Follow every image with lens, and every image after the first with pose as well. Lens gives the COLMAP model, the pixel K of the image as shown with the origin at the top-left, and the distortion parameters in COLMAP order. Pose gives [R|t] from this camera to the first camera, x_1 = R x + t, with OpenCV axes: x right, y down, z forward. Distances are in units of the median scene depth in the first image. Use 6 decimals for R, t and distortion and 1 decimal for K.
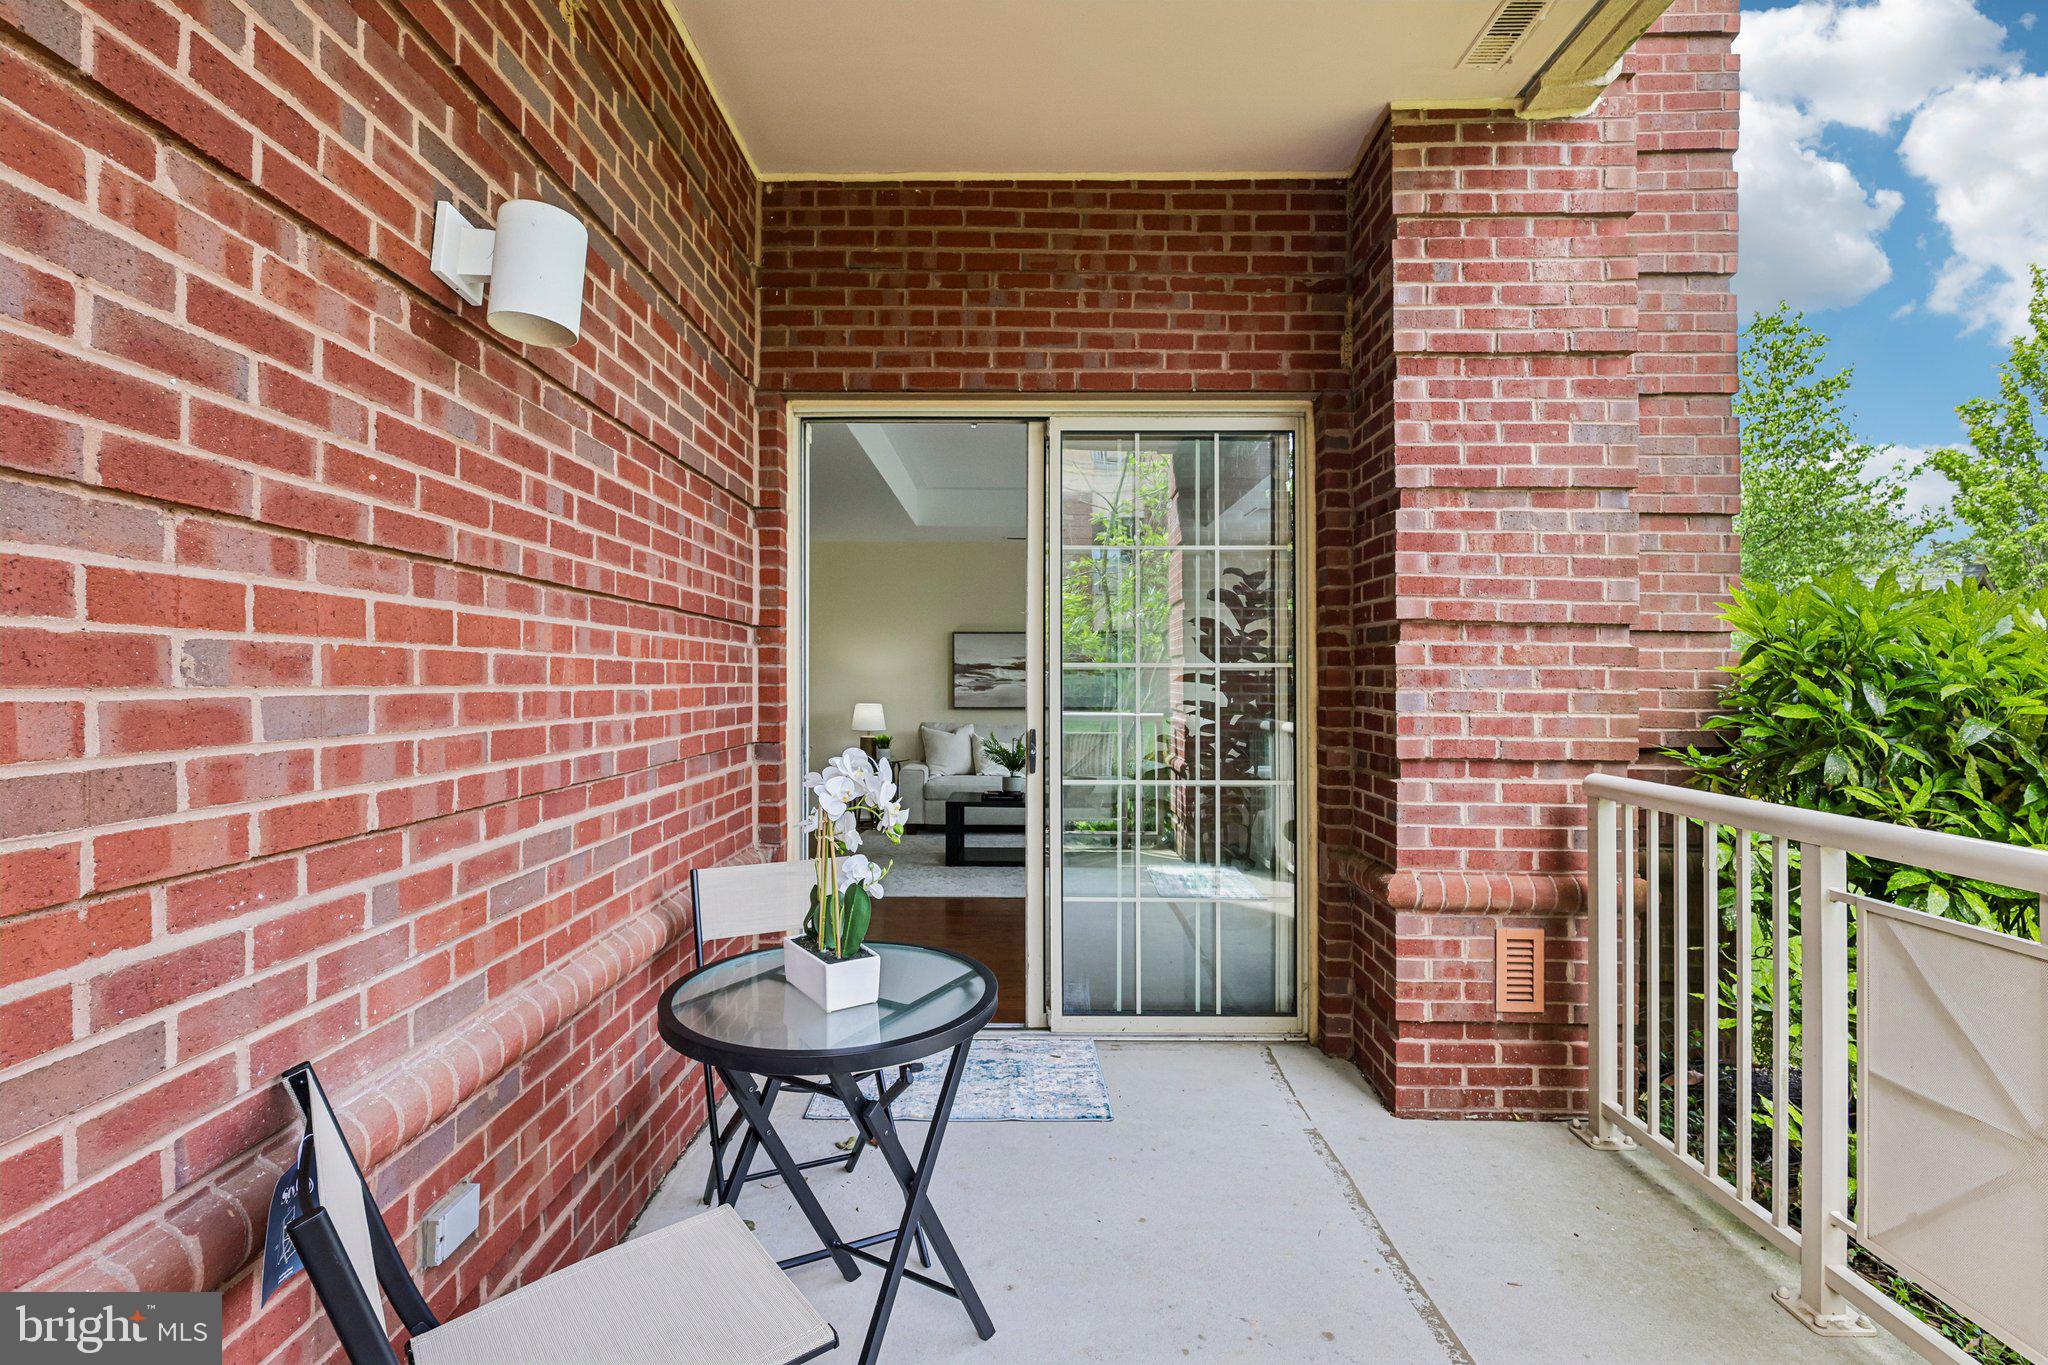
lens RADIAL K [[946.2, 0, 1024.1], [0, 946.2, 678.5], [0, 0, 1]] dist [-0.002416, 0.000824]
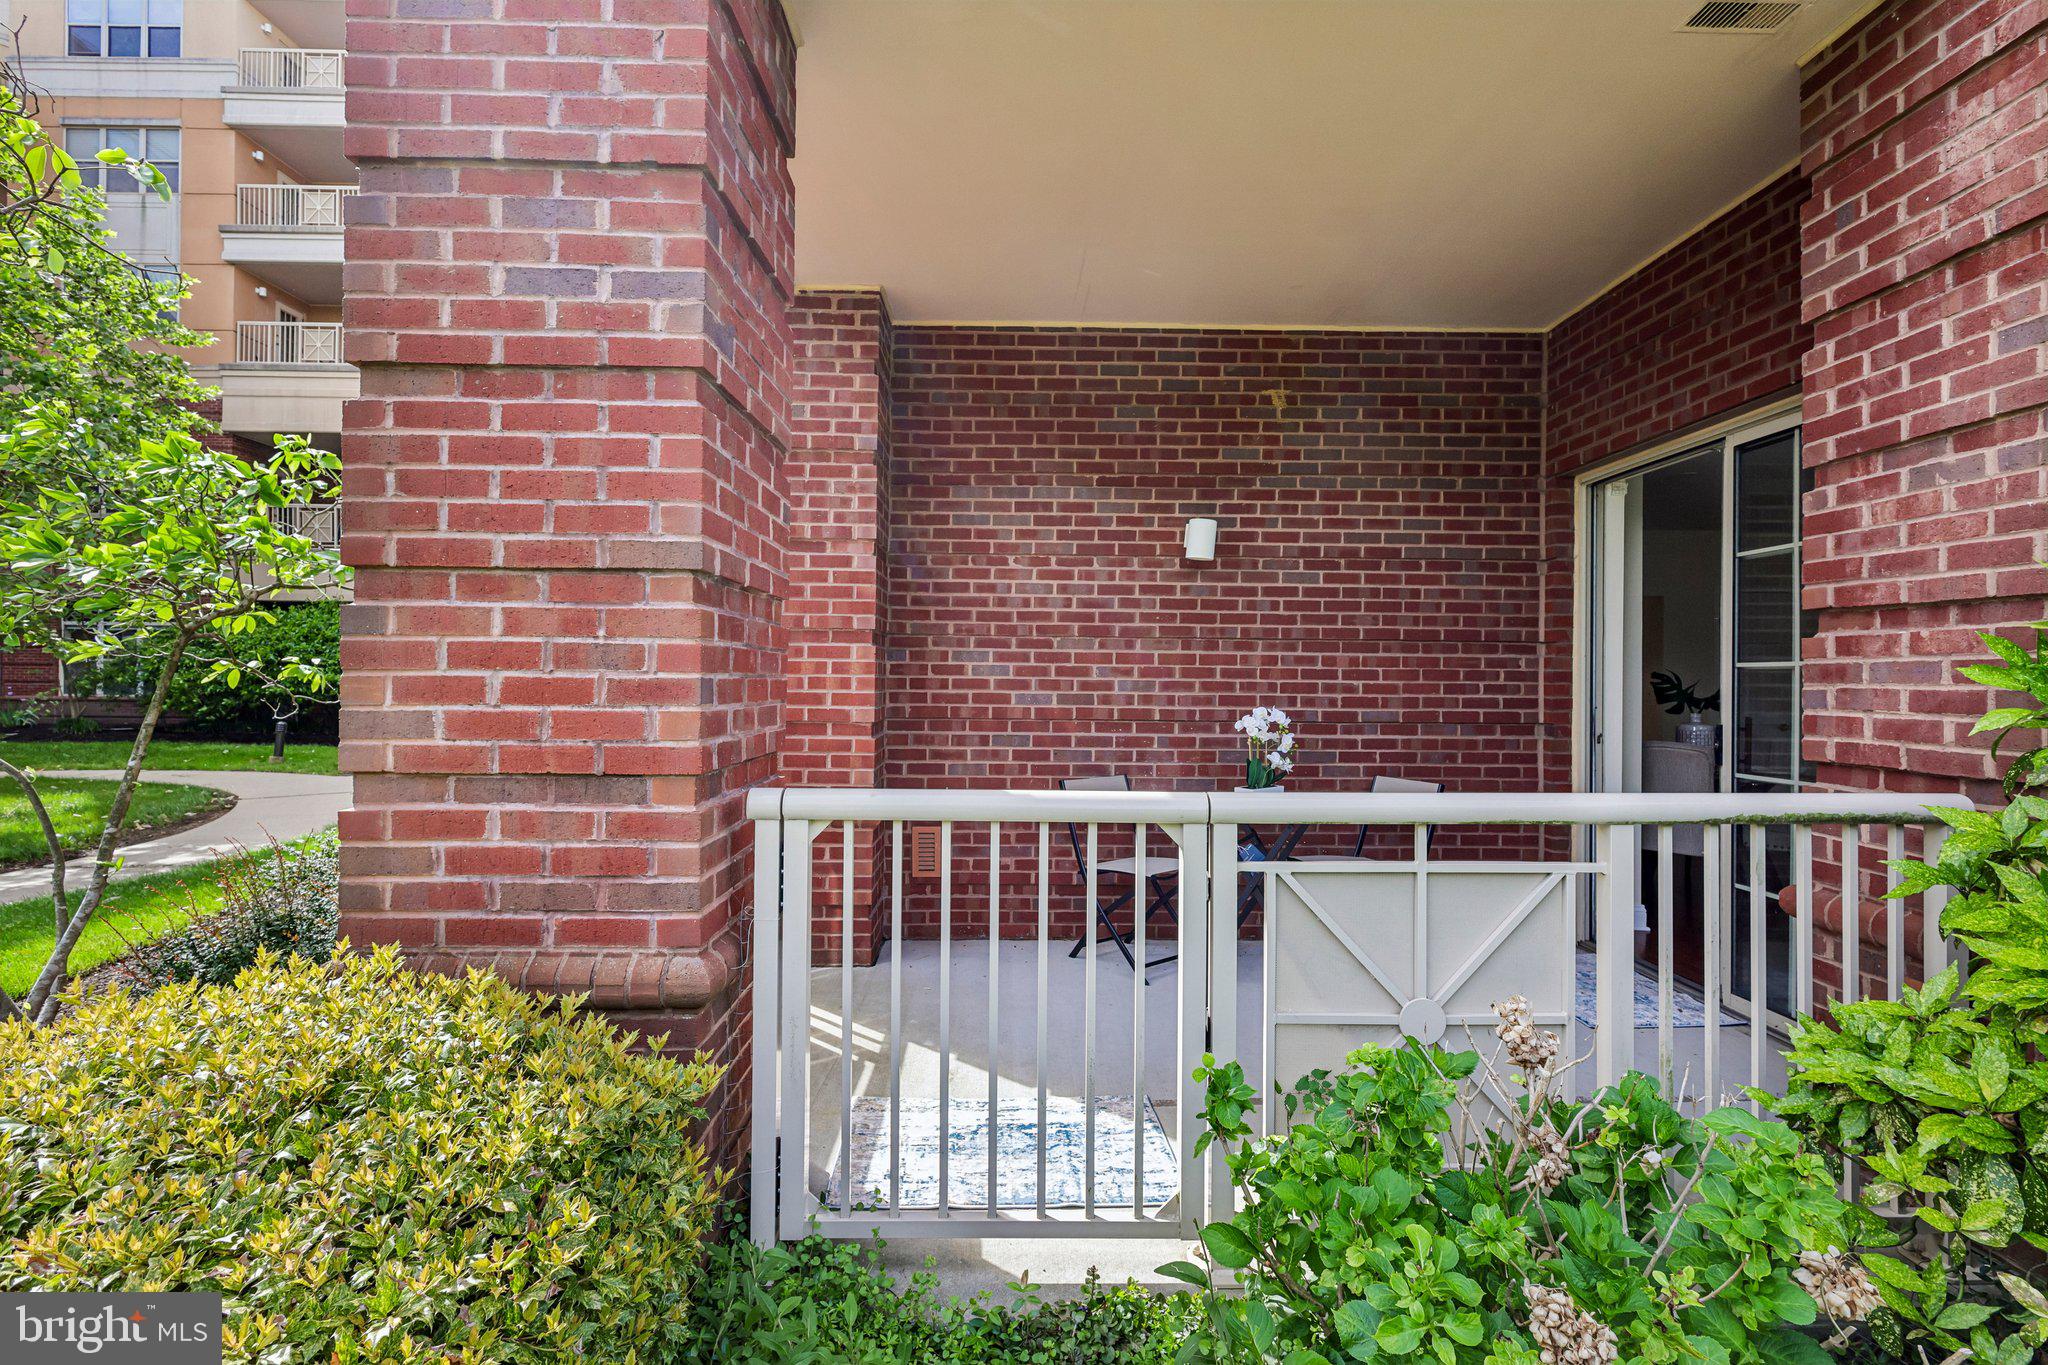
lens RADIAL K [[946.2, 0, 1024.1], [0, 946.2, 678.5], [0, 0, 1]] dist [-0.002416, 0.000824]
pose [[0.014035, -0.005844, -0.999884, 1.321457], [-0.007778, 0.999952, -0.005953, 0.016195], [0.999871, 0.007861, 0.013989, 0.220789]]
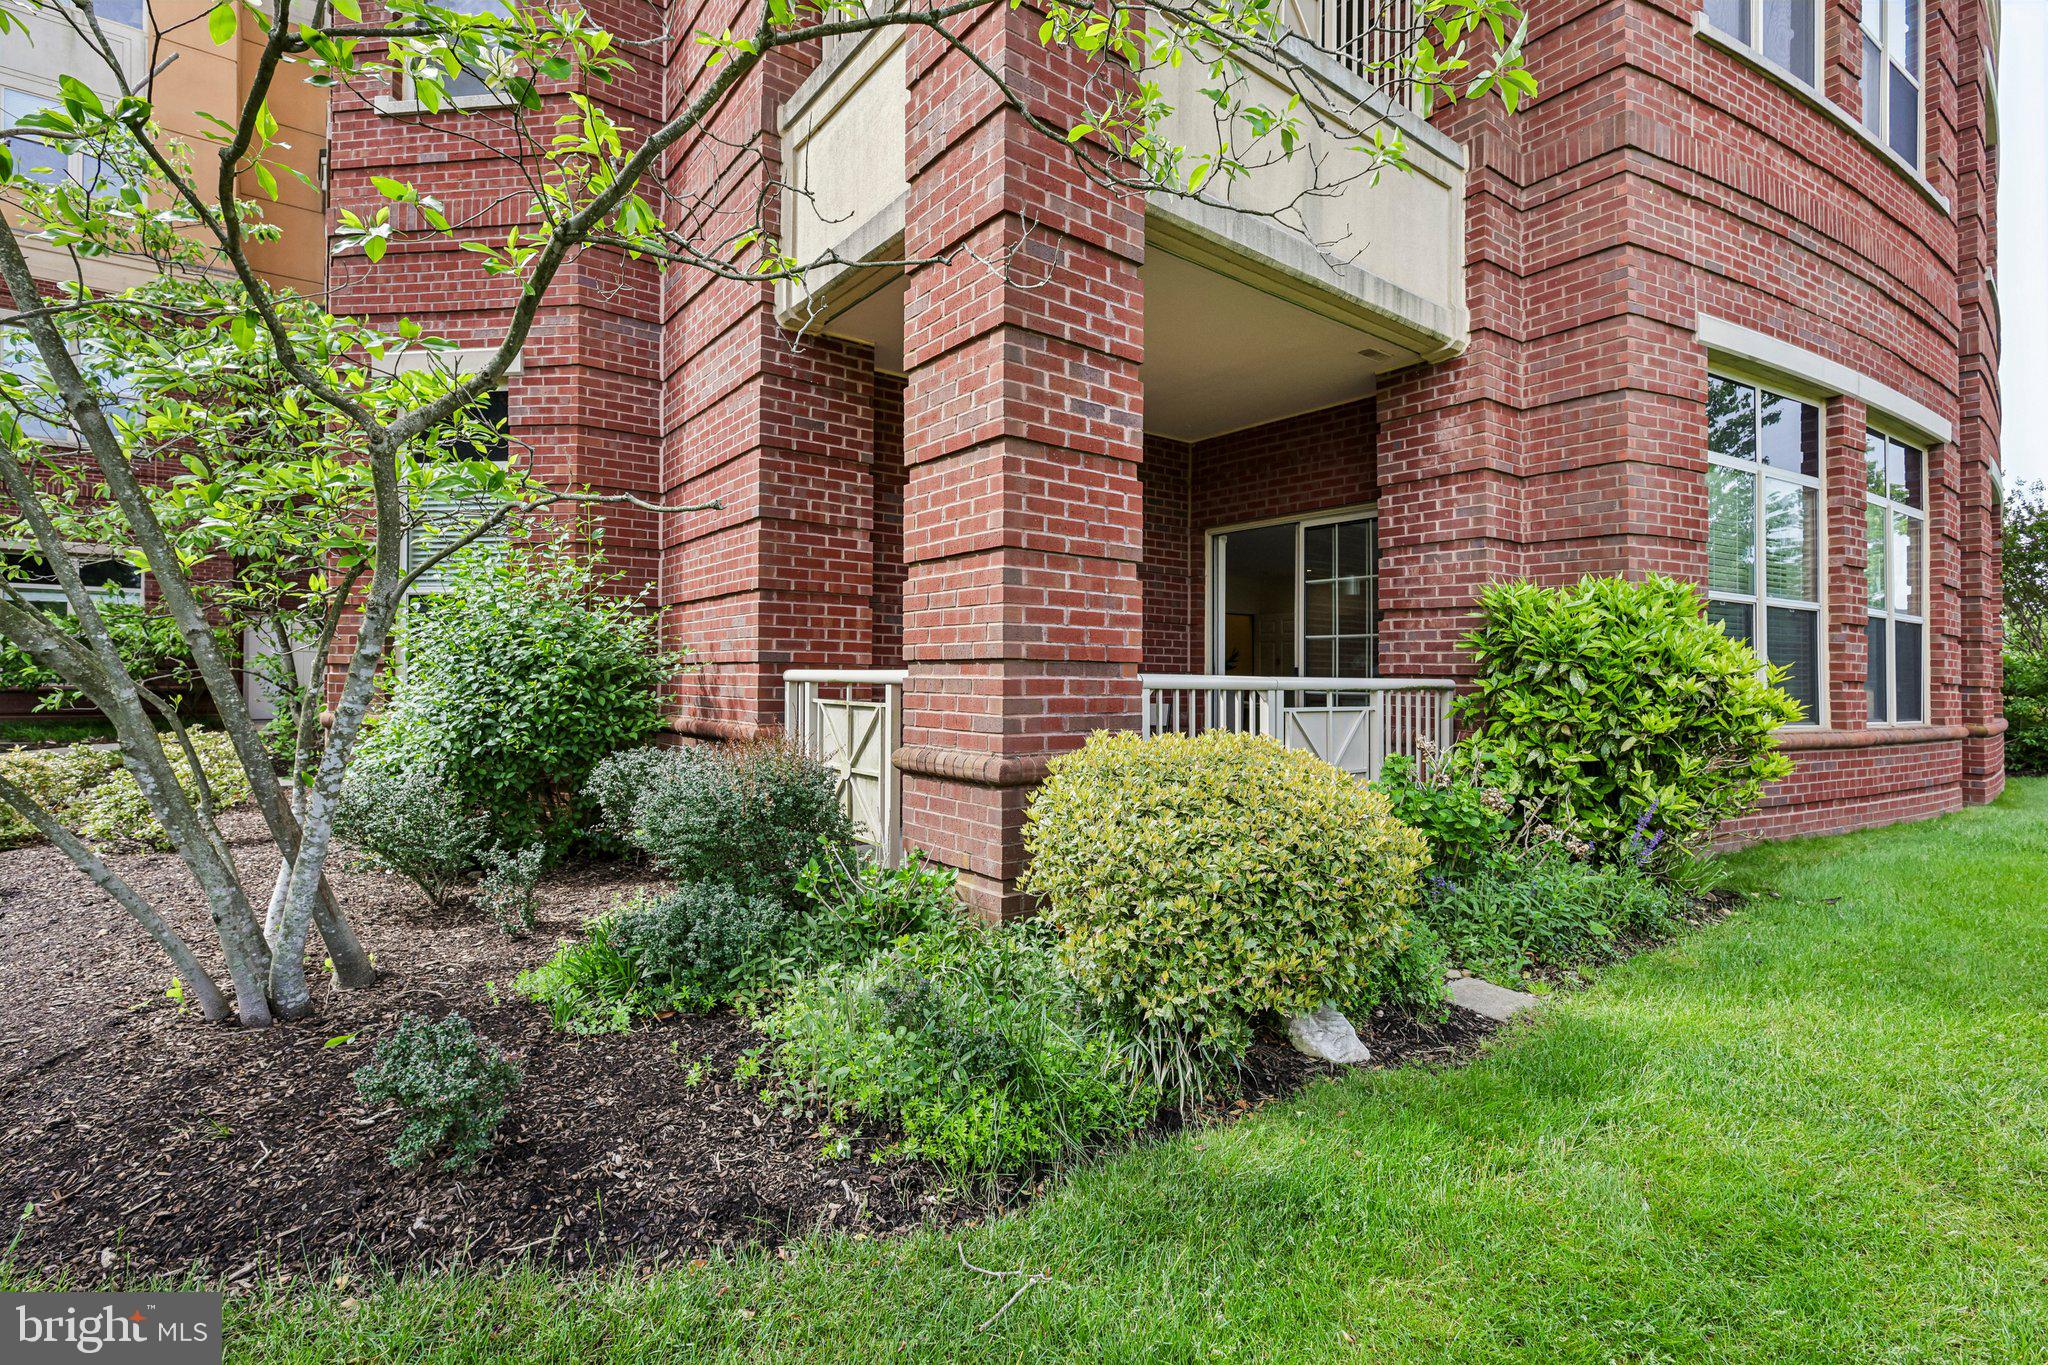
lens RADIAL K [[955.4, 0, 1022.3], [0, 955.4, 654.8], [0, 0, 1]] dist [-0.016102, 0.000646]
pose [[0.607546, -0.016400, -0.794115, 1.634500], [-0.010050, 0.999548, -0.028331, 0.111135], [0.794221, 0.025194, 0.607107, -0.968504]]
